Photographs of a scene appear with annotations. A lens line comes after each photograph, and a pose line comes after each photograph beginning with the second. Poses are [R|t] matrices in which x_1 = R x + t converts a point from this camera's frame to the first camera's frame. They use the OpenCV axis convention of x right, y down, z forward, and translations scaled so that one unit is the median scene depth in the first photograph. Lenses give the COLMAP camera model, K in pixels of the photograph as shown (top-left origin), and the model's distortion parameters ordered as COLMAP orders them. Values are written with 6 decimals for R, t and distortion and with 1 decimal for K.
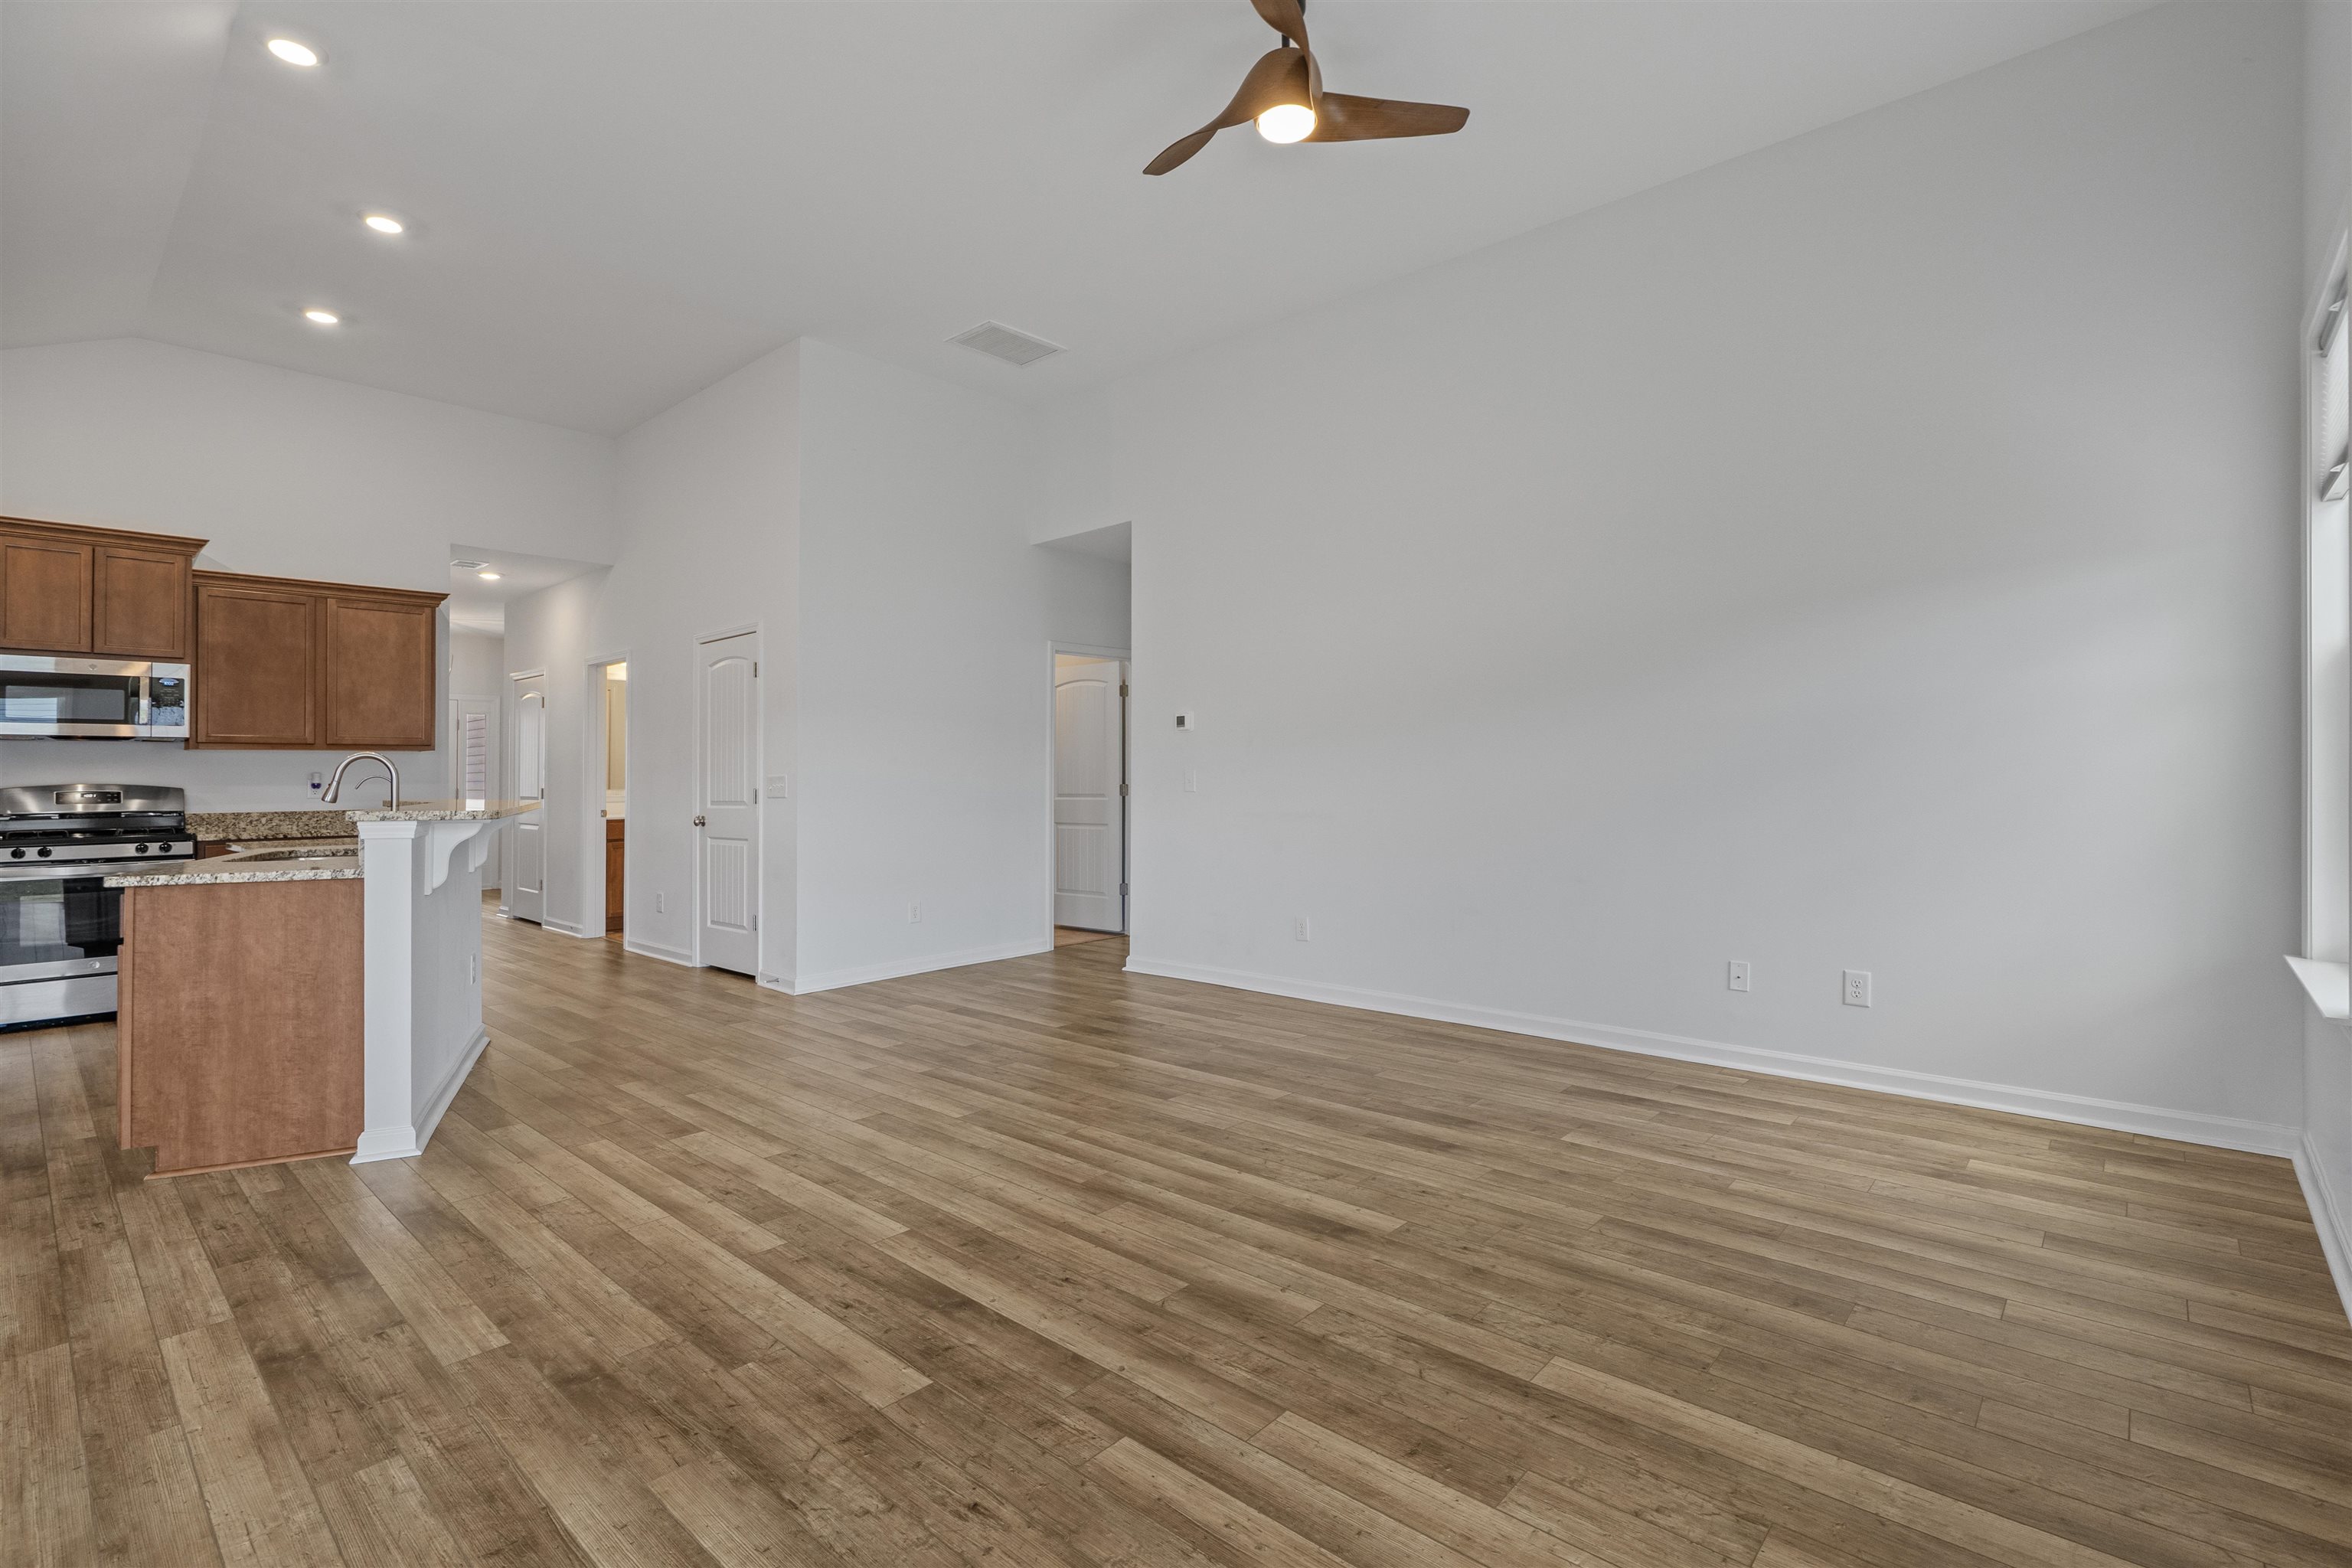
lens RADIAL K [[1080.2, 0, 1210.0], [0, 1080.2, 771.1], [0, 0, 1]] dist [-0.001648, 0.000584]
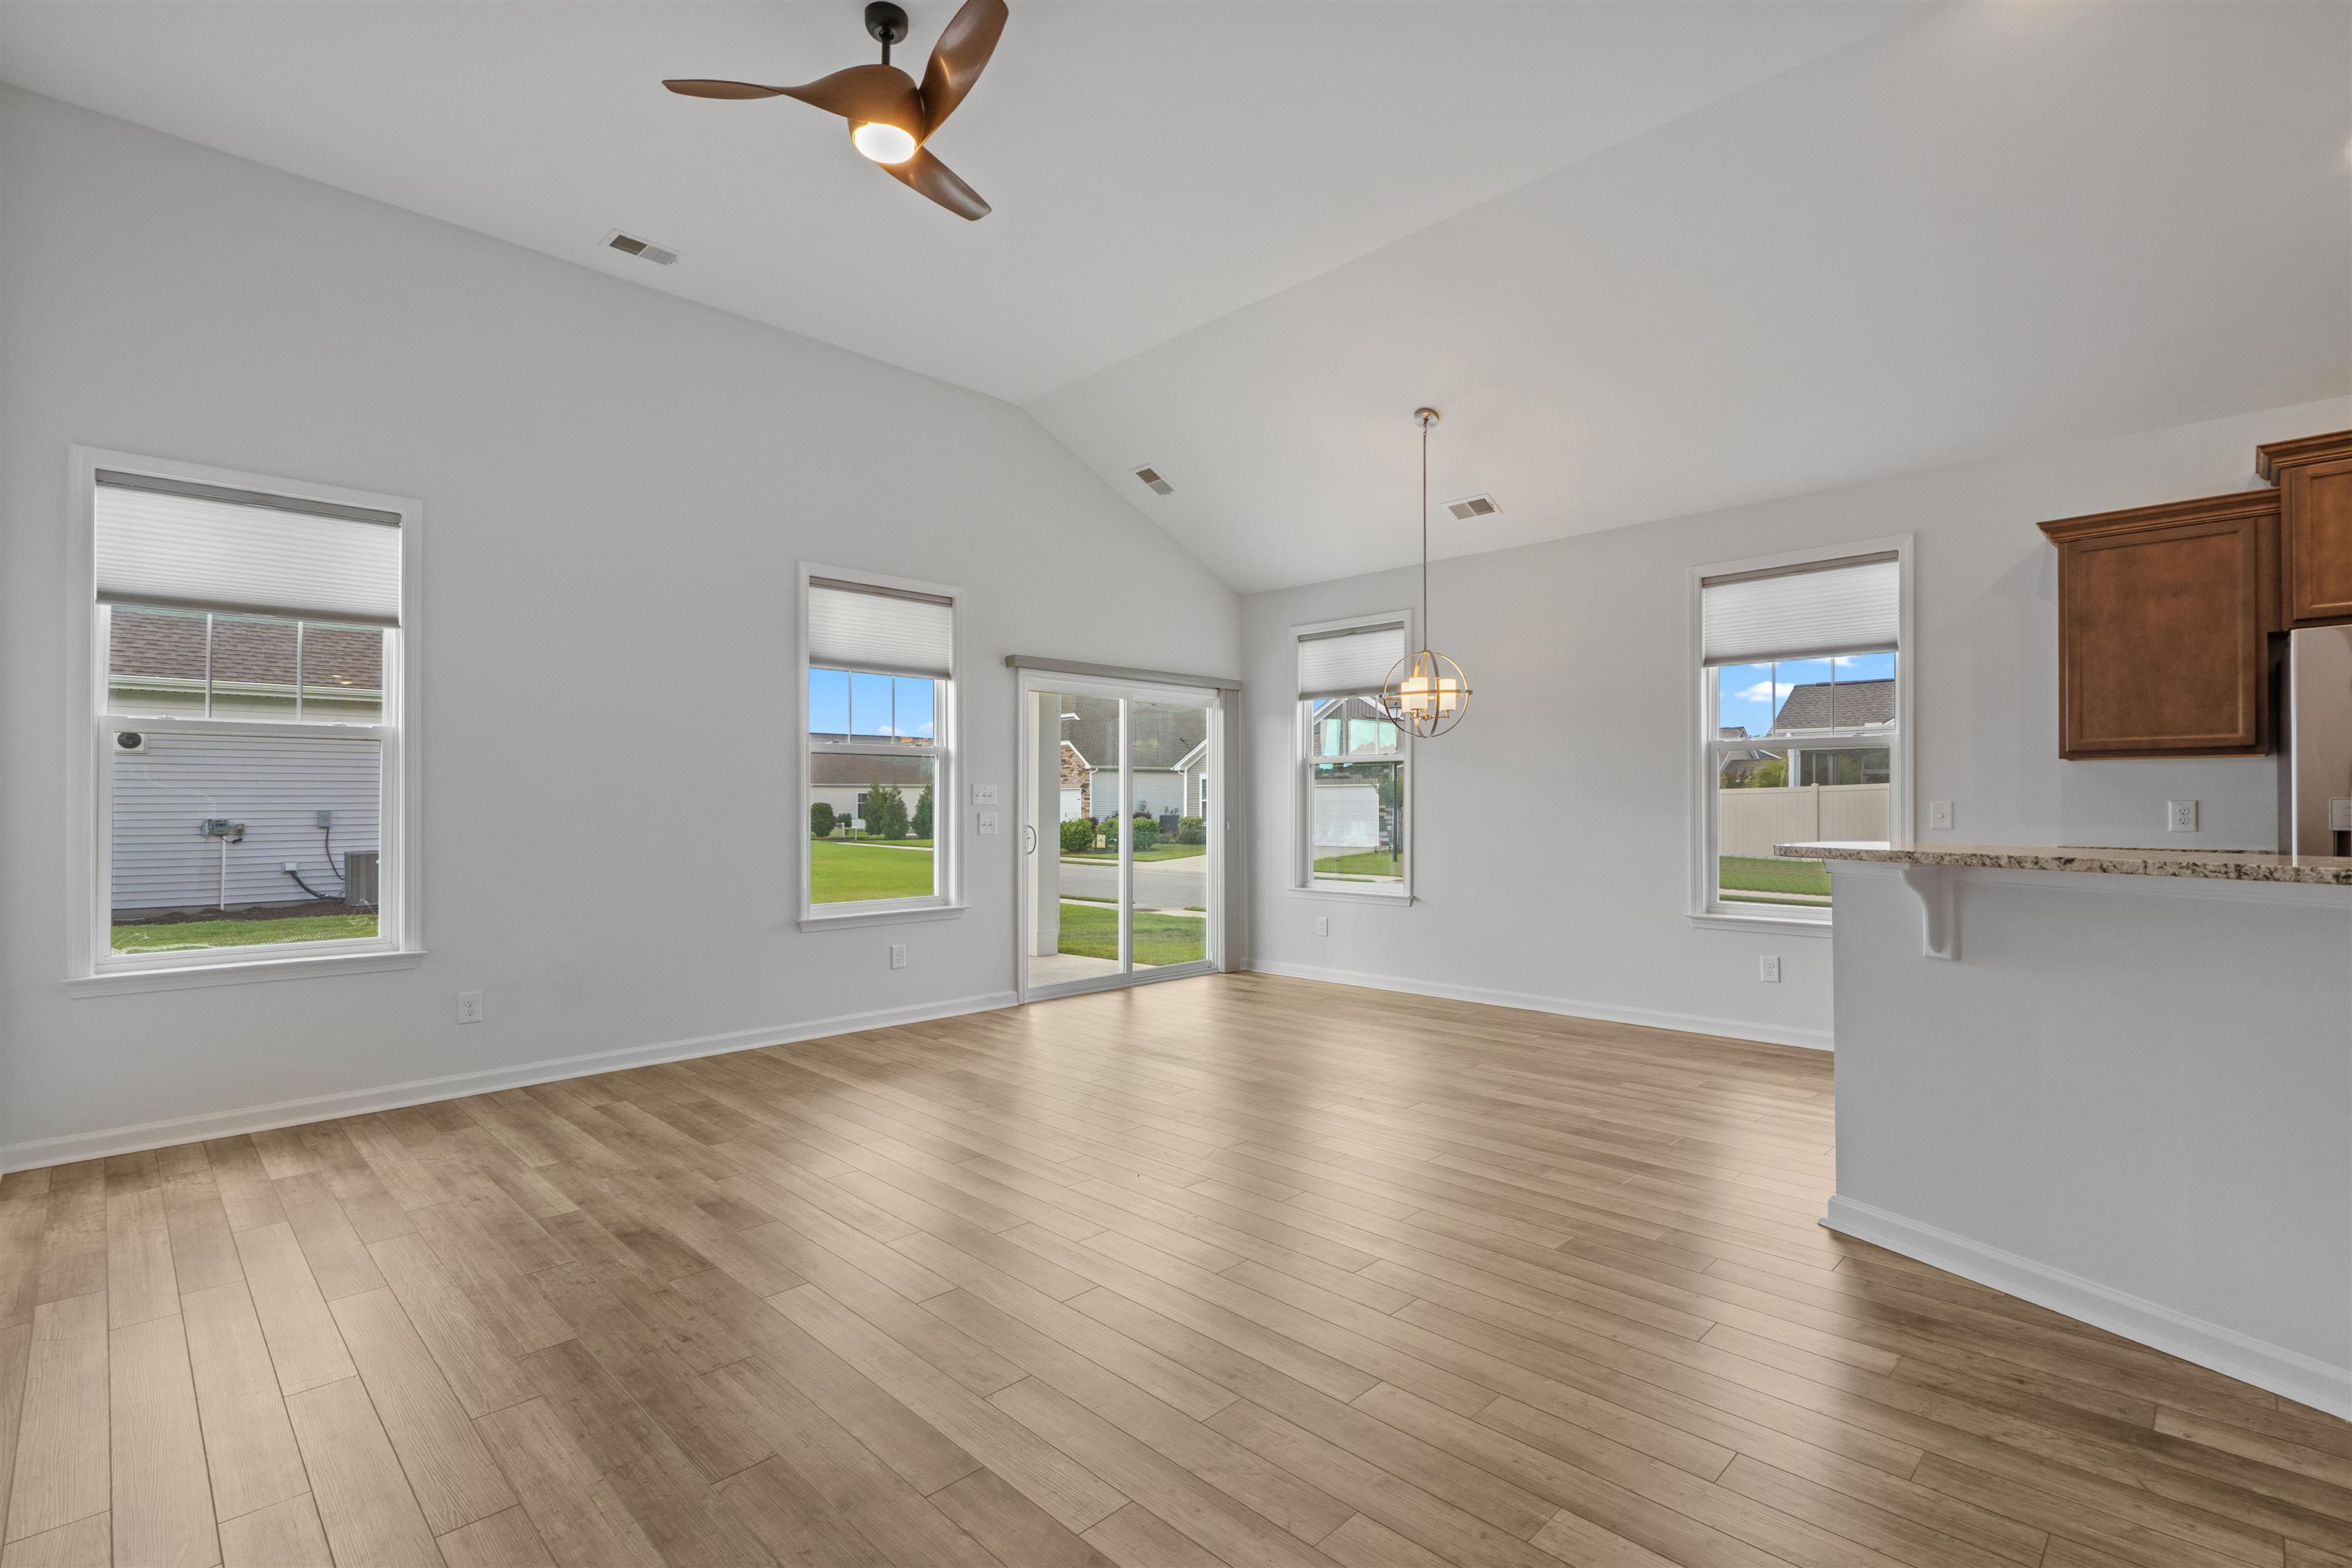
lens RADIAL K [[1076.4, 0, 1215.0], [0, 1076.4, 794.2], [0, 0, 1]] dist [-0.001190, 0.000862]
pose [[-0.998801, 0.013600, 0.047032, -0.279904], [0.013103, 0.999855, -0.010866, -0.000273], [-0.047173, -0.010236, -0.998834, 1.960600]]
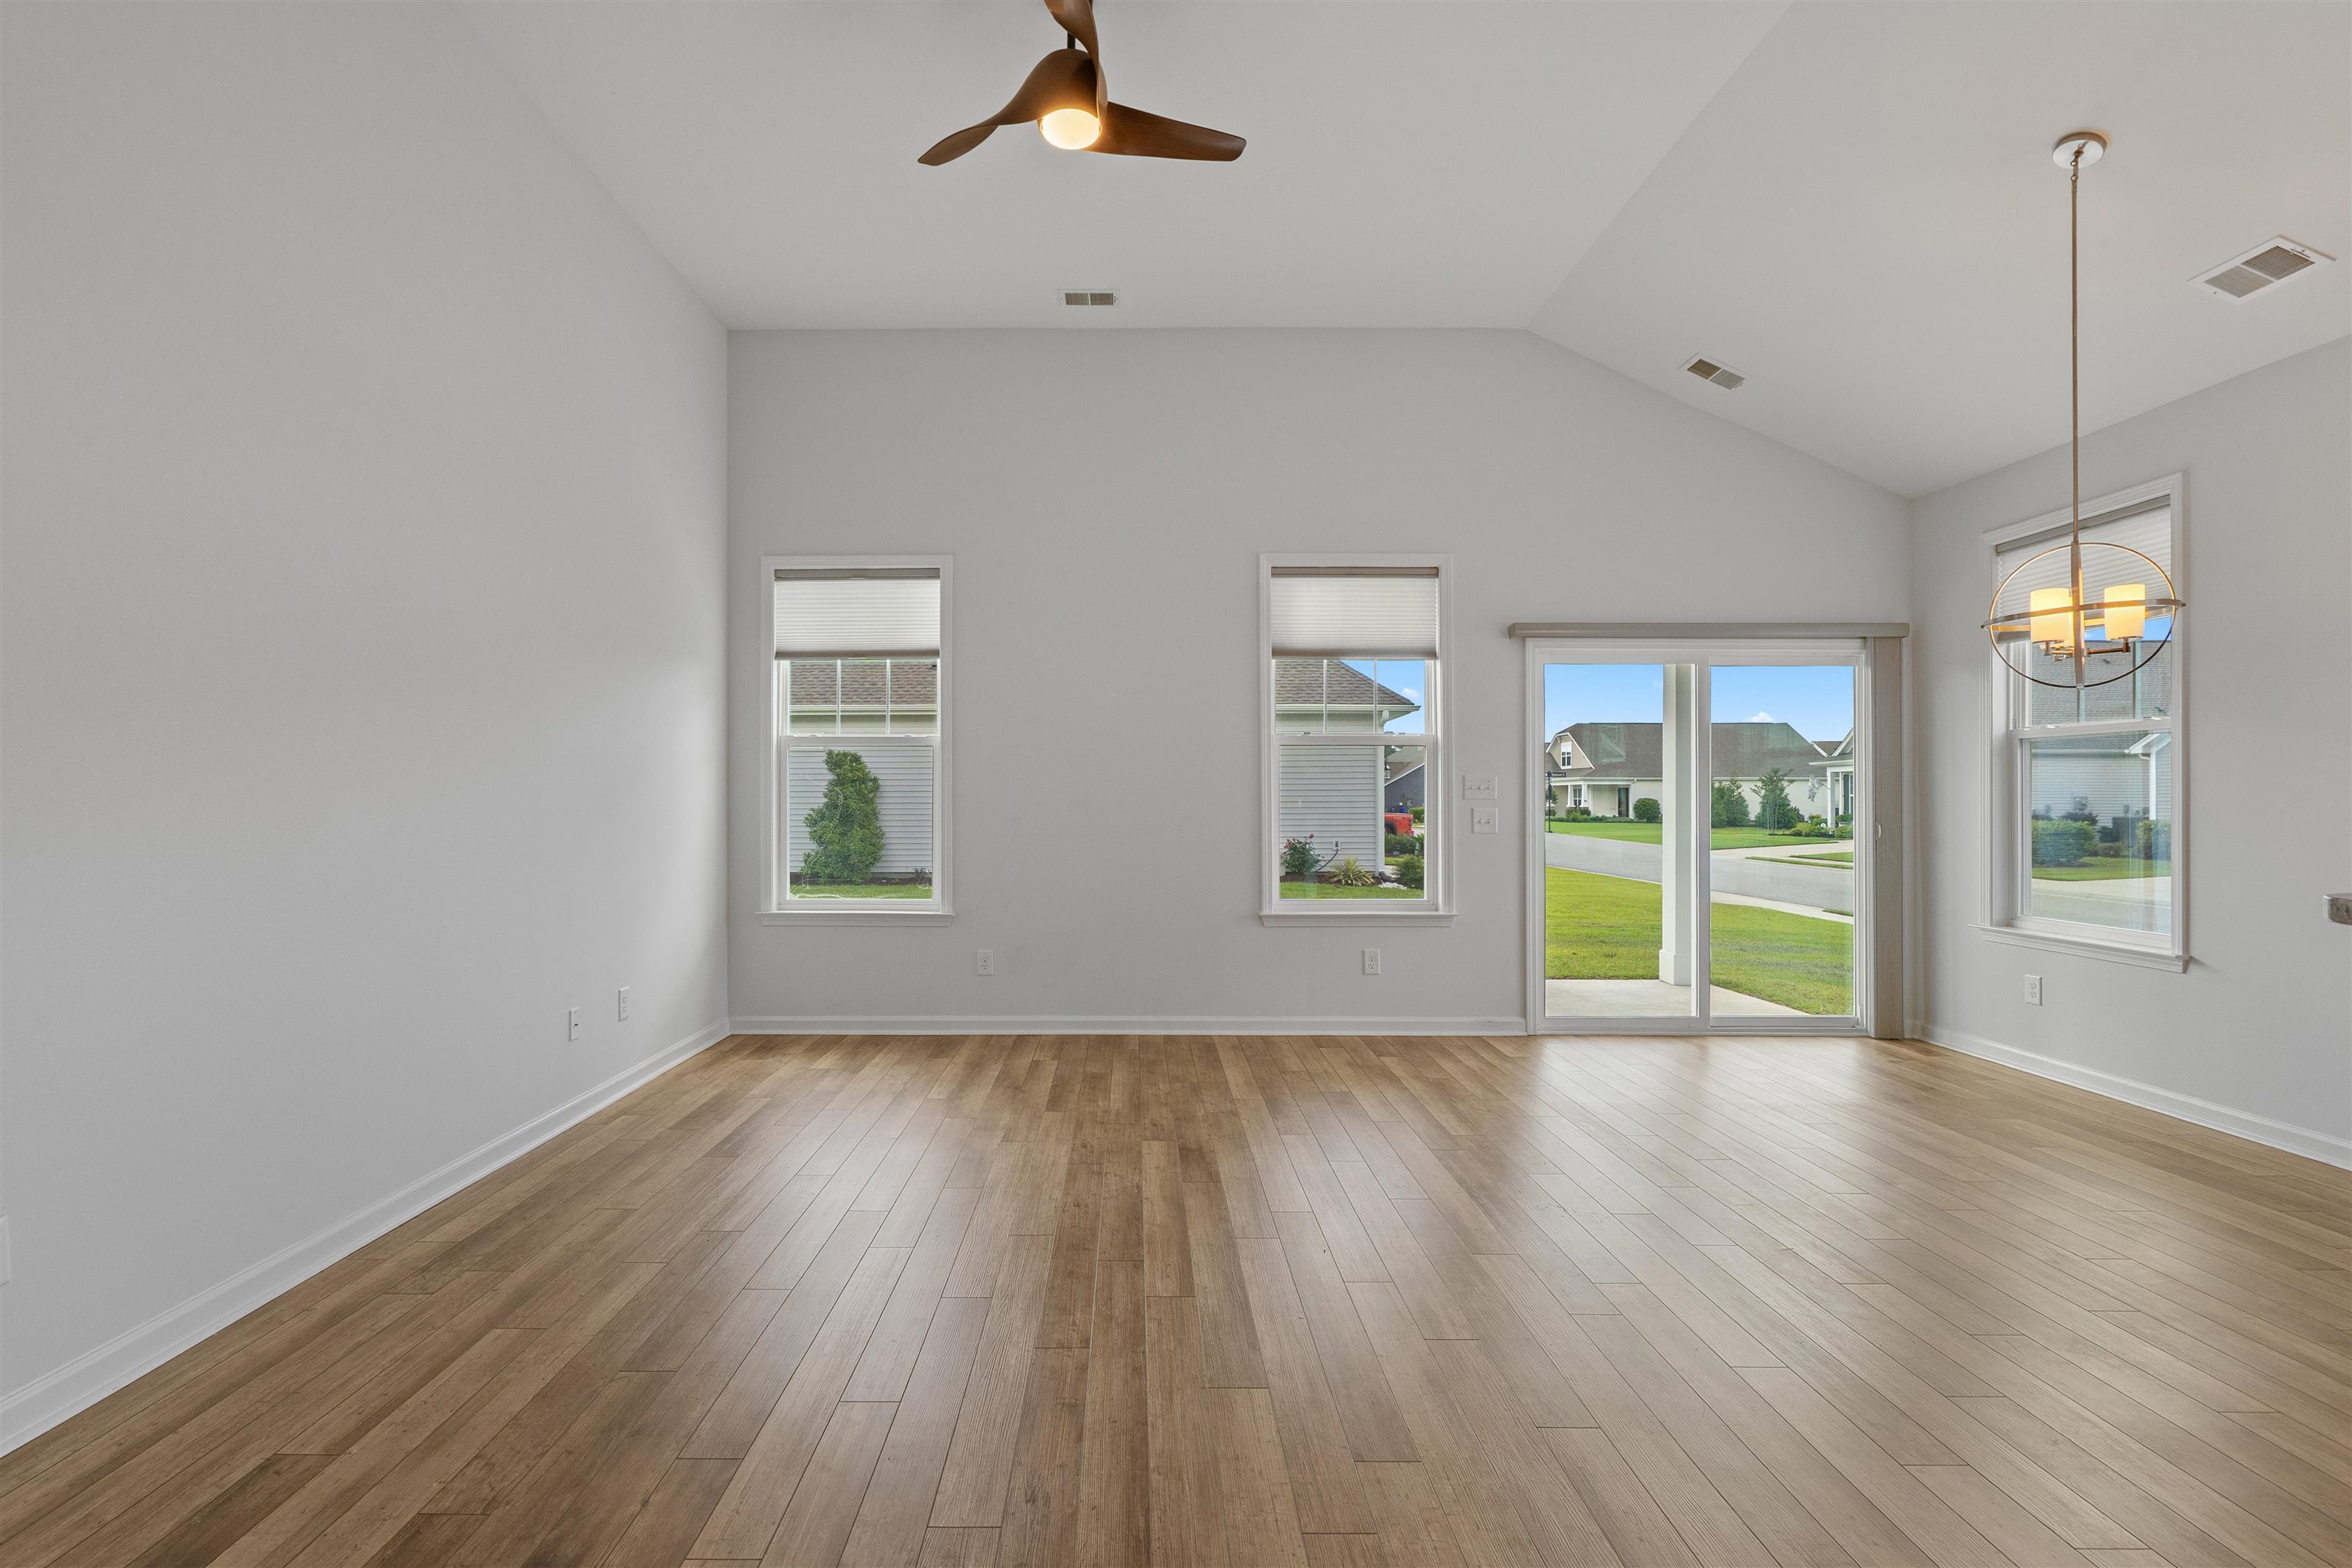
lens RADIAL K [[1116.9, 0, 1129.1], [0, 1116.9, 794.8], [0, 0, 1]] dist [-0.011162, 0.007363]
pose [[-0.657799, 0.012799, 0.753085, -0.717487], [0.004269, 0.999903, -0.013266, 0.006185], [-0.753182, -0.005511, -0.657789, 1.619415]]
